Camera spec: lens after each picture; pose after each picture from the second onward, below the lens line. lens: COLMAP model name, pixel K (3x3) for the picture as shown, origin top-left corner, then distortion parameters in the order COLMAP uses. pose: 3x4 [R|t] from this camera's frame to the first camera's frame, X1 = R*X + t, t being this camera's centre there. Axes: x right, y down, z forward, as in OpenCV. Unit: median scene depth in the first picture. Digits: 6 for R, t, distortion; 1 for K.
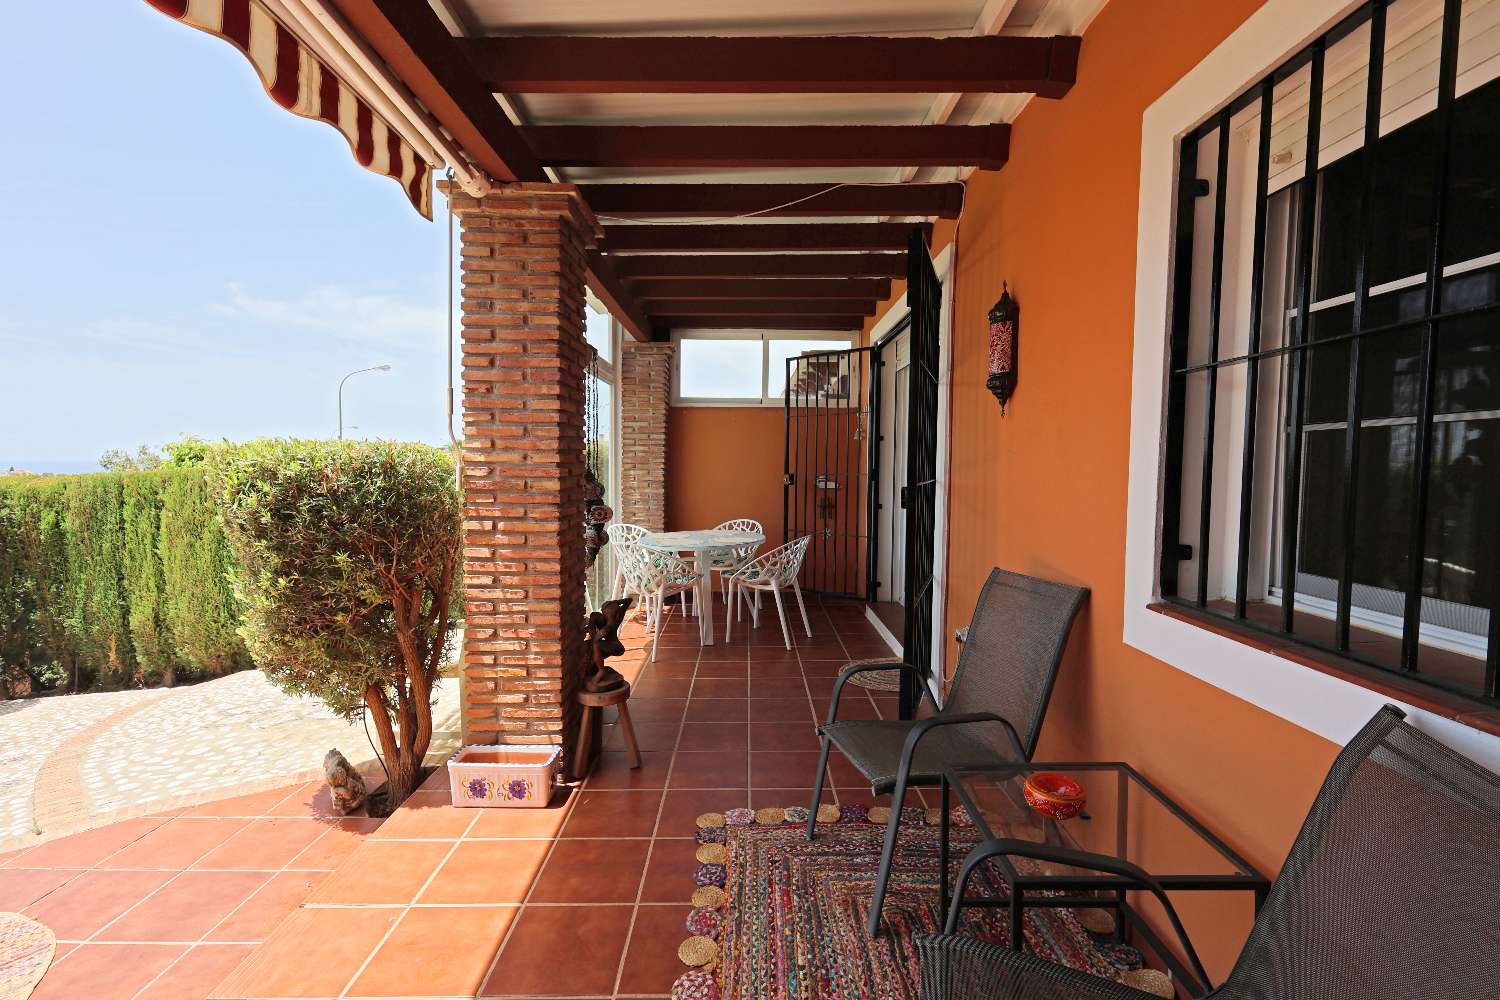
lens RADIAL K [[670.2, 0, 745.2], [0, 670.2, 498.5], [0, 0, 1]] dist [0.021233, -0.000603]
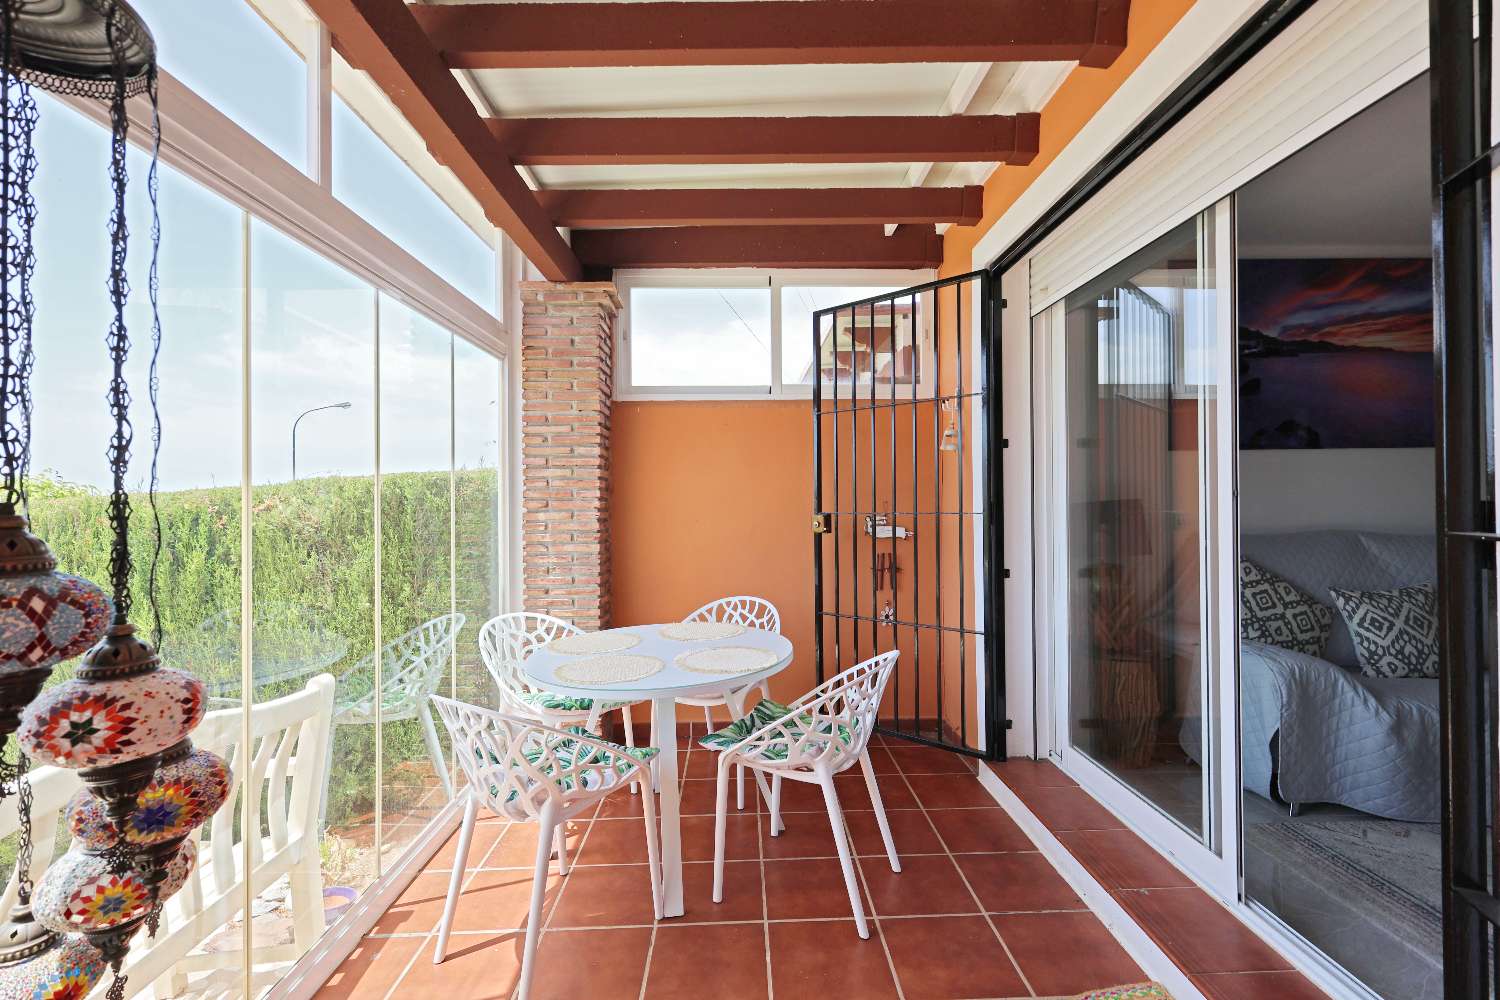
lens RADIAL K [[670.2, 0, 743.0], [0, 670.2, 505.1], [0, 0, 1]] dist [0.021233, -0.000603]
pose [[0.999852, -0.016089, 0.006045, -0.005486], [0.016416, 0.998148, -0.058574, -0.012573], [-0.005091, 0.058664, 0.998265, 0.444021]]
